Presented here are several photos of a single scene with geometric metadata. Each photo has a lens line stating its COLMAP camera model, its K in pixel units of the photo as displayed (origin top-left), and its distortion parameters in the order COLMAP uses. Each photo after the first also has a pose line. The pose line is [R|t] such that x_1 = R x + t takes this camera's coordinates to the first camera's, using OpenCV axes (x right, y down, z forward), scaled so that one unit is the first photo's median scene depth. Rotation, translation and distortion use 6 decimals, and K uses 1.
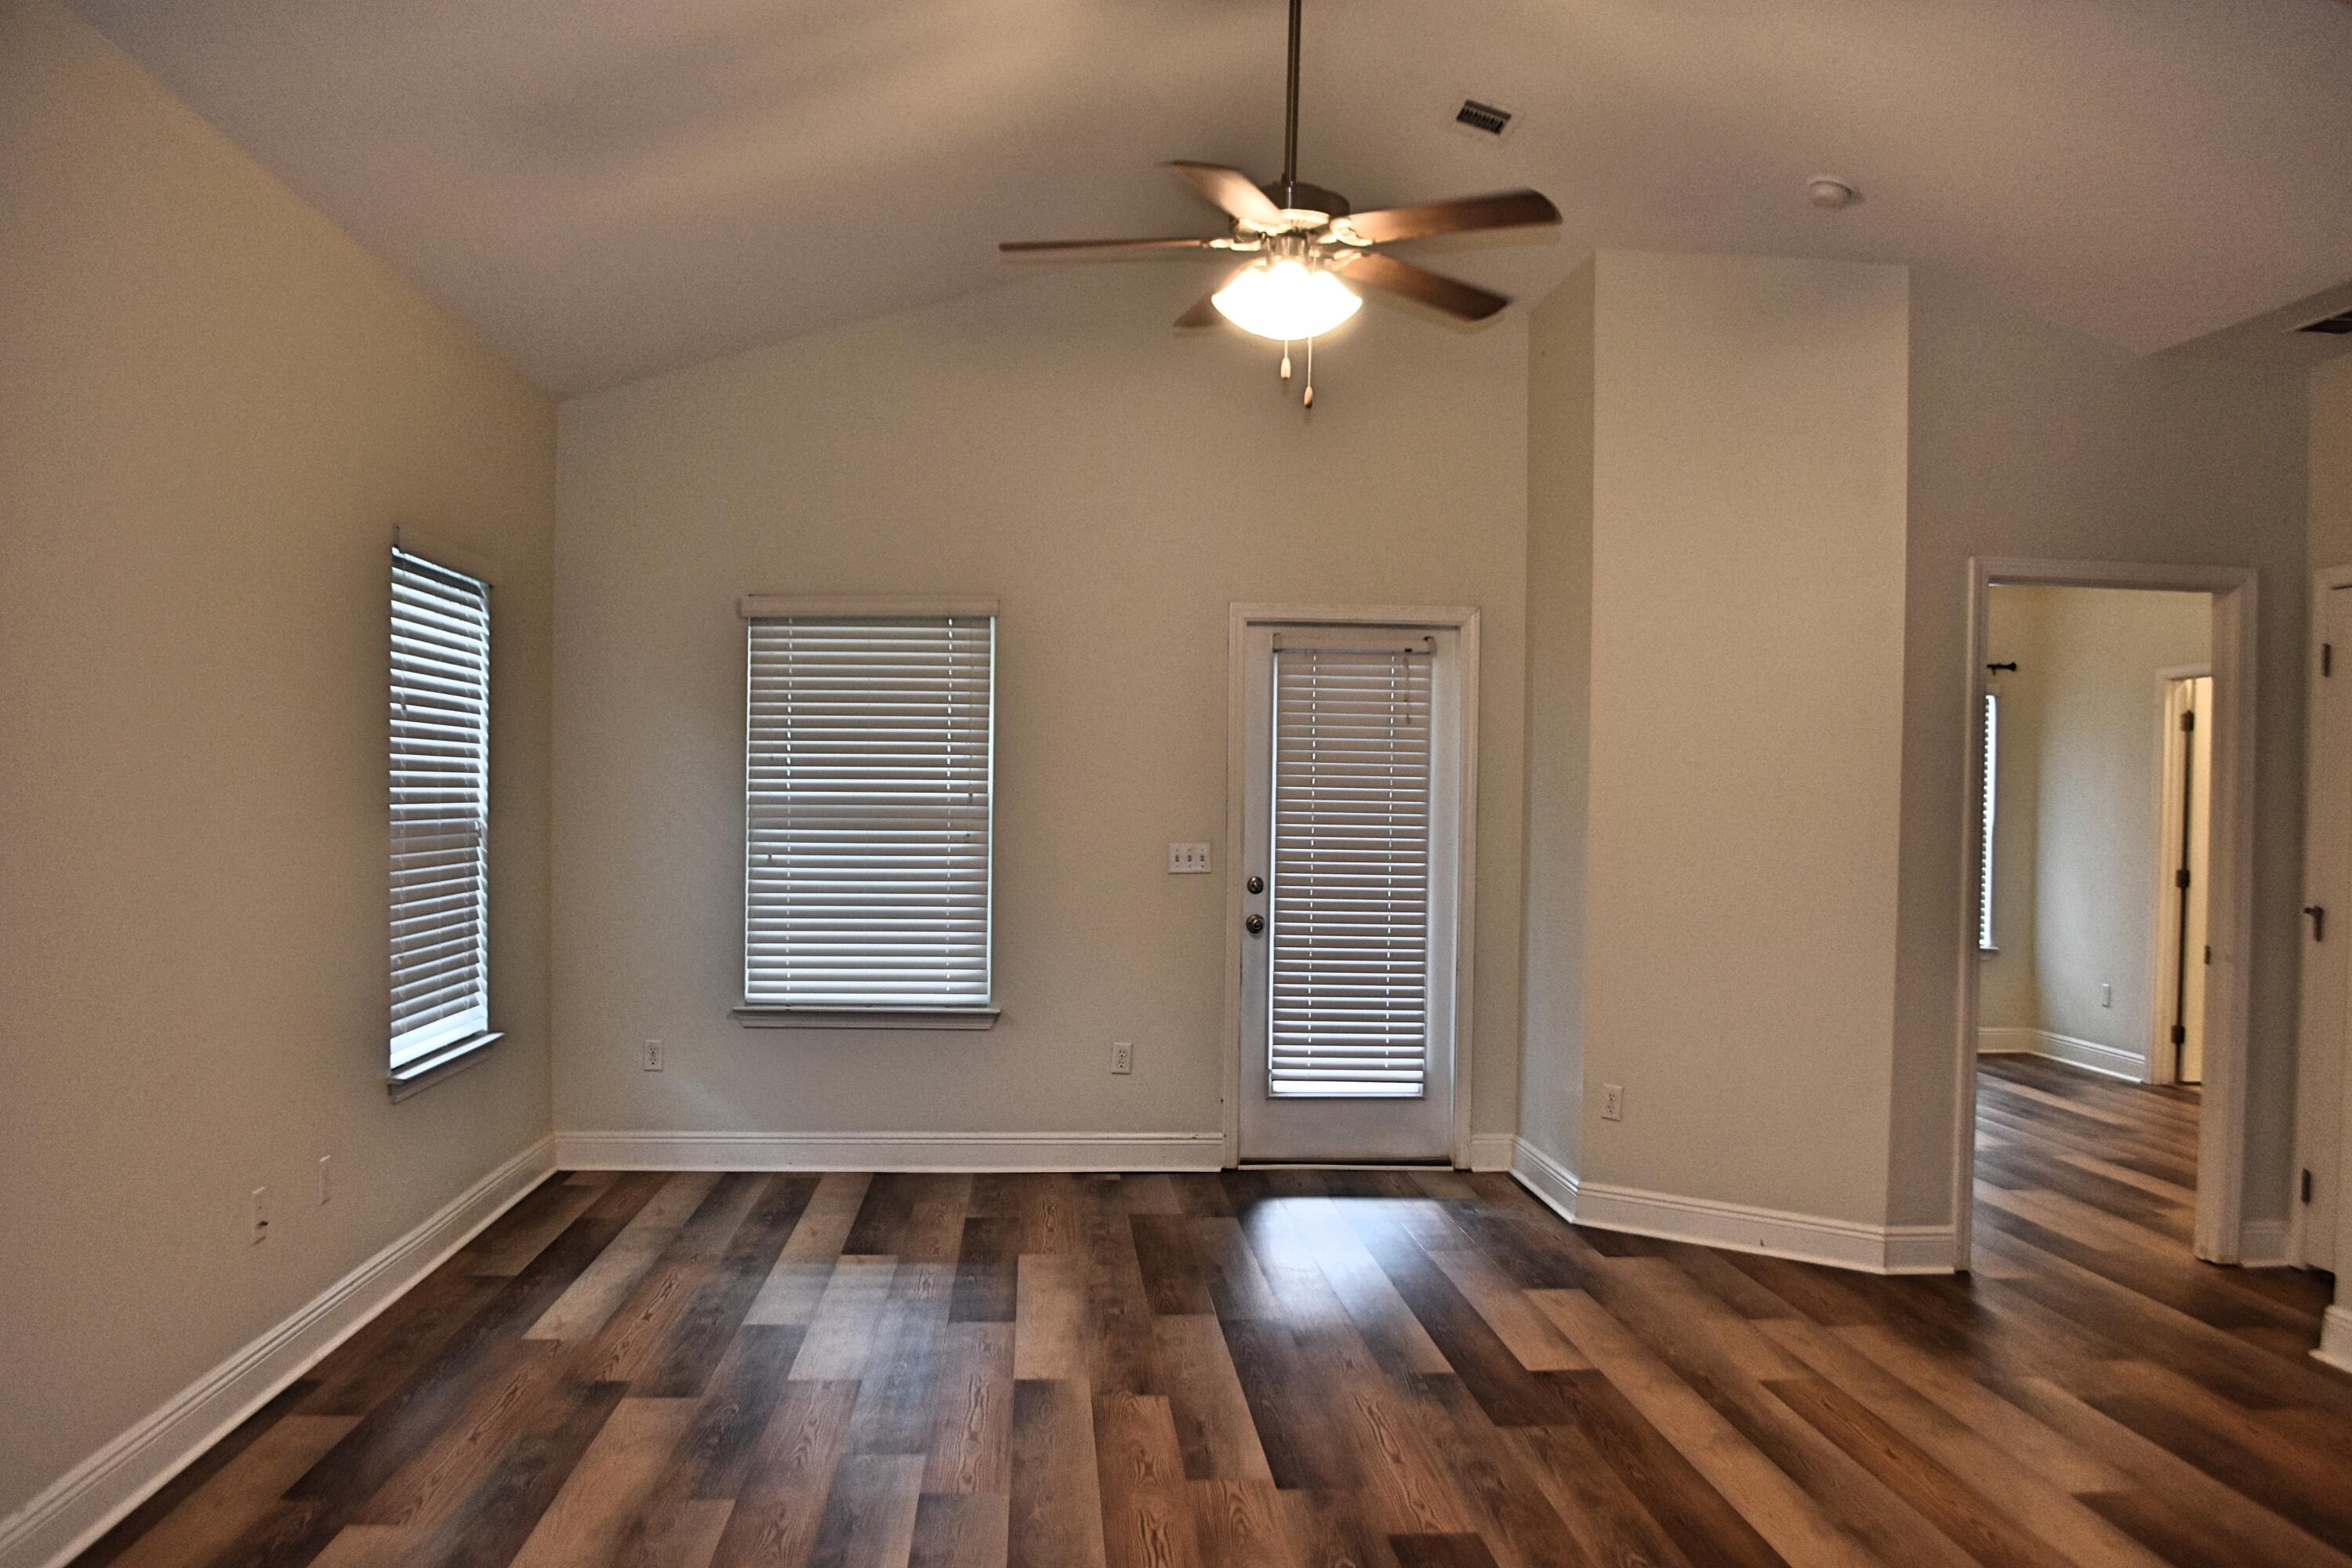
lens RADIAL K [[1870.3, 0, 1183.3], [0, 1870.3, 790.5], [0, 0, 1]] dist [-0.073552, 0.008359]
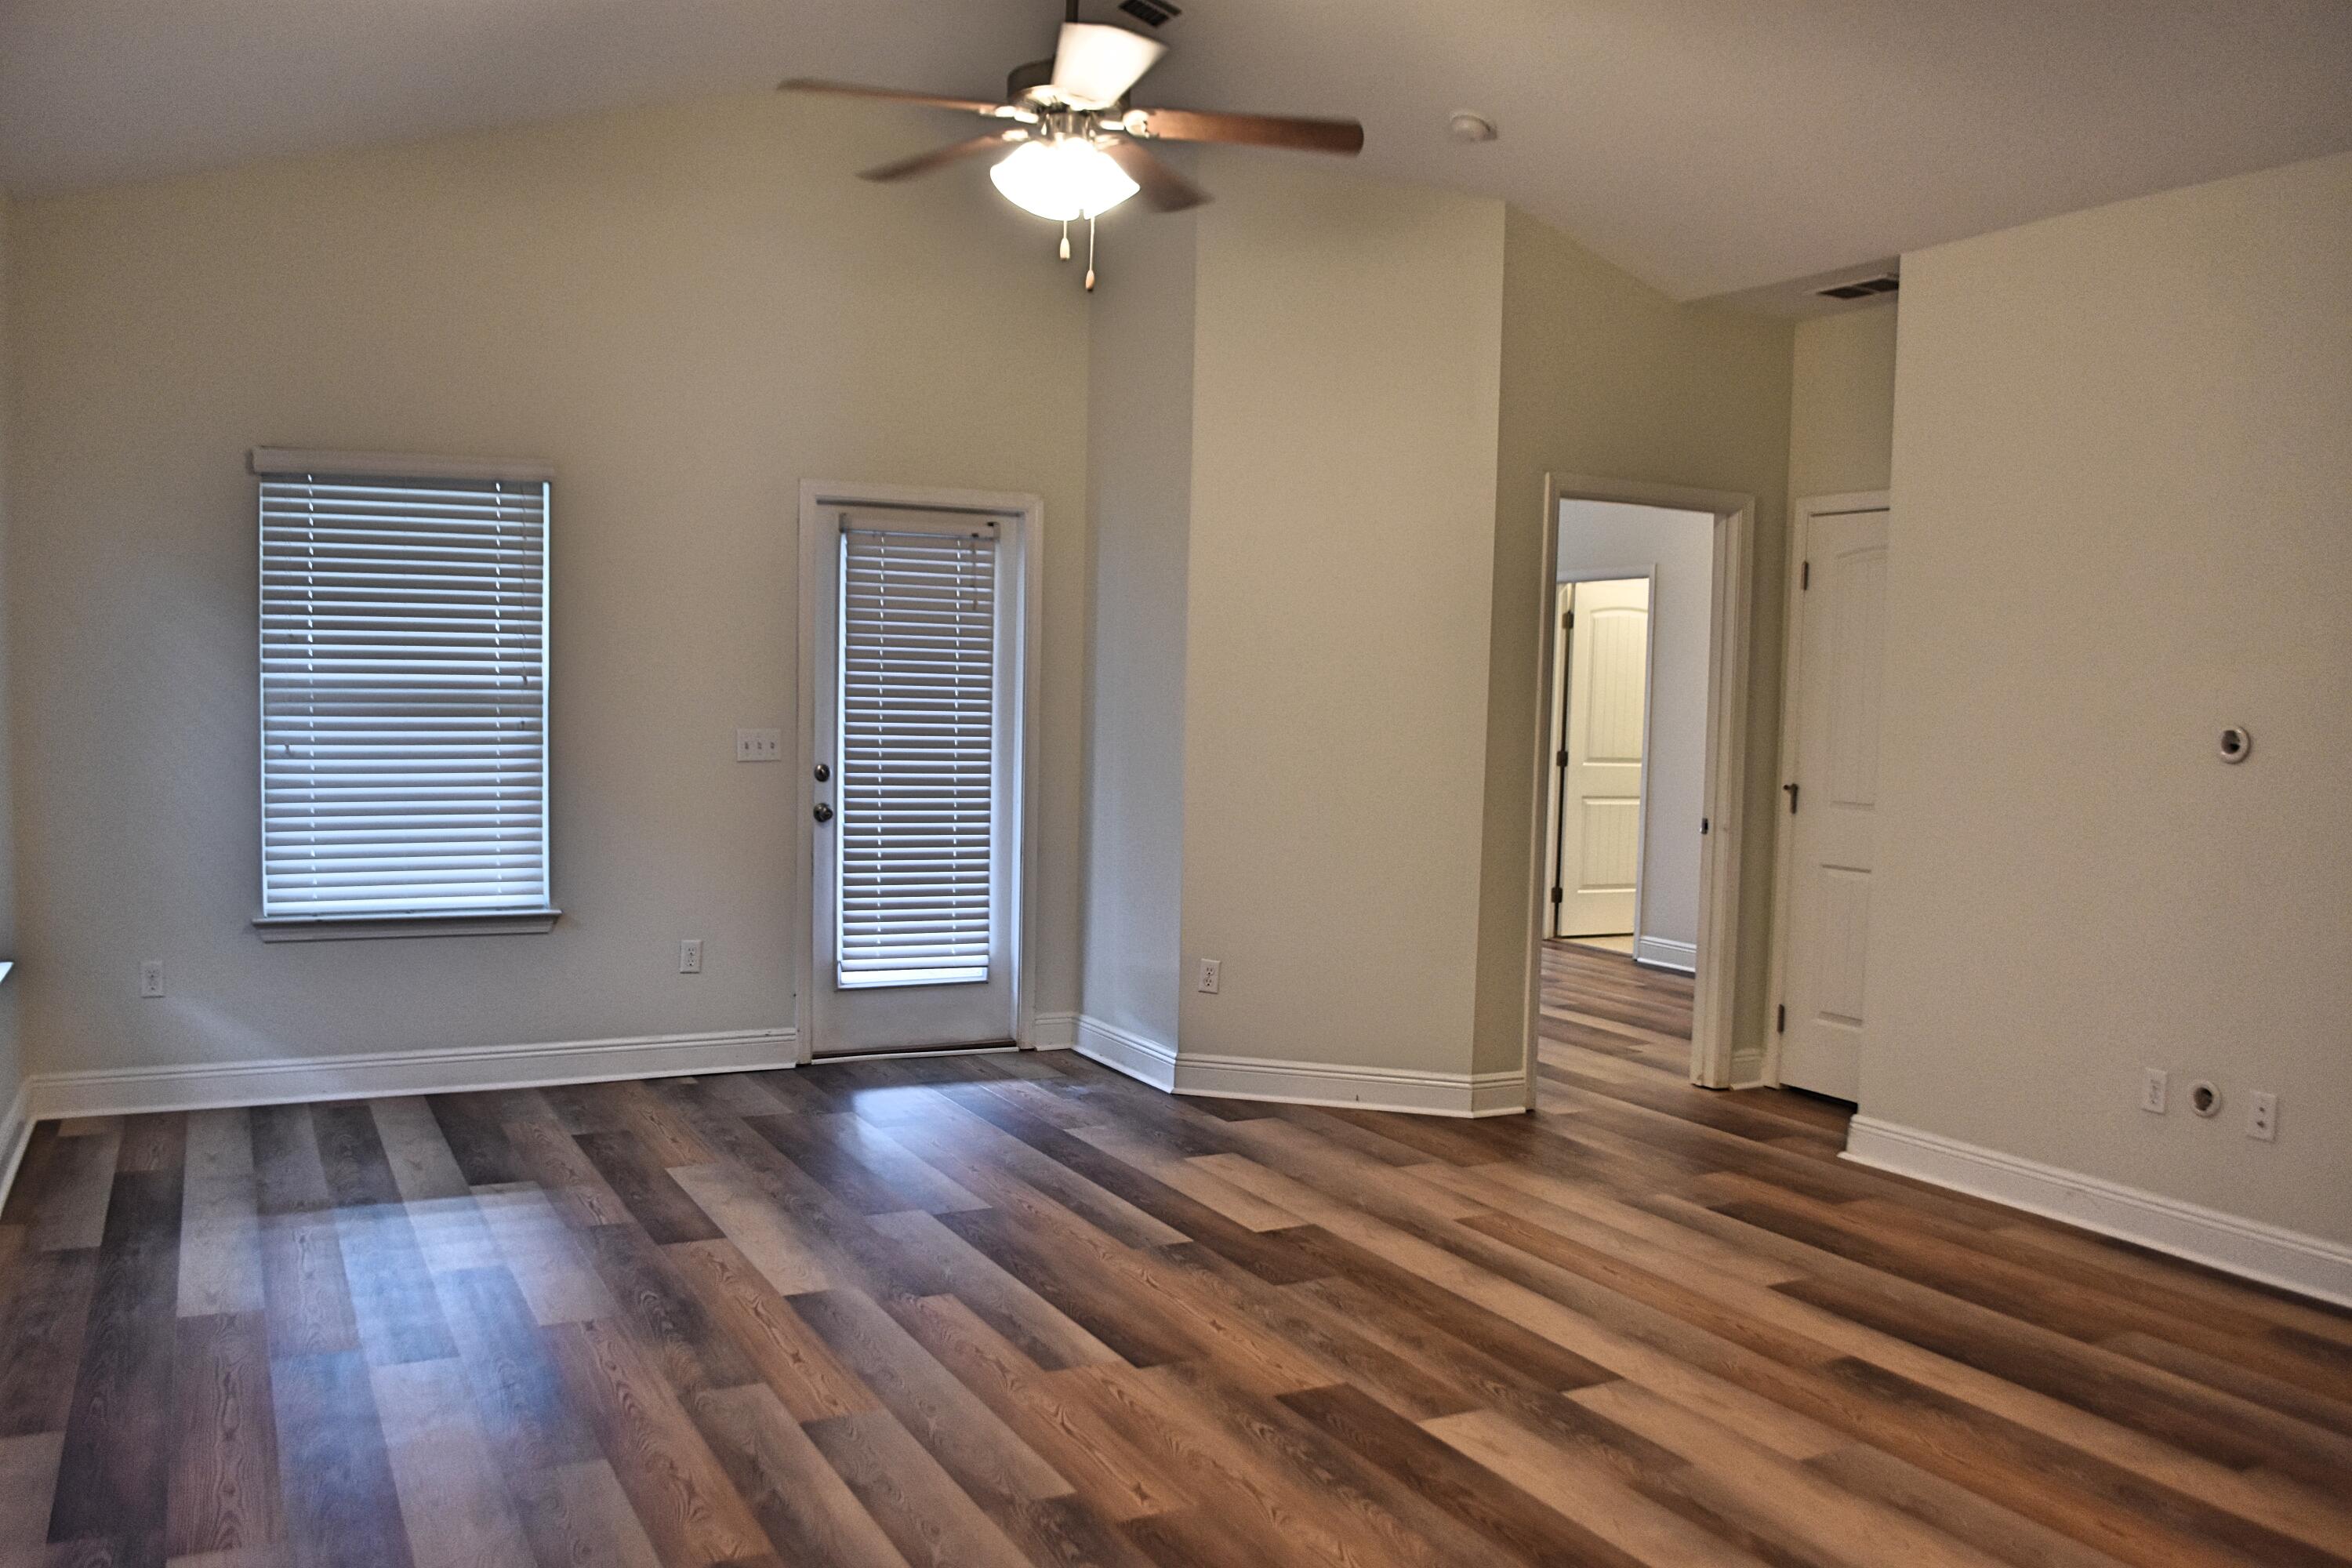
lens RADIAL K [[1870.3, 0, 1162.6], [0, 1870.3, 792.6], [0, 0, 1]] dist [-0.073552, 0.008359]
pose [[0.919493, -0.015523, 0.392800, -0.219161], [-0.010228, 0.997937, 0.063379, -0.002943], [-0.392974, -0.062294, 0.917437, 0.049098]]
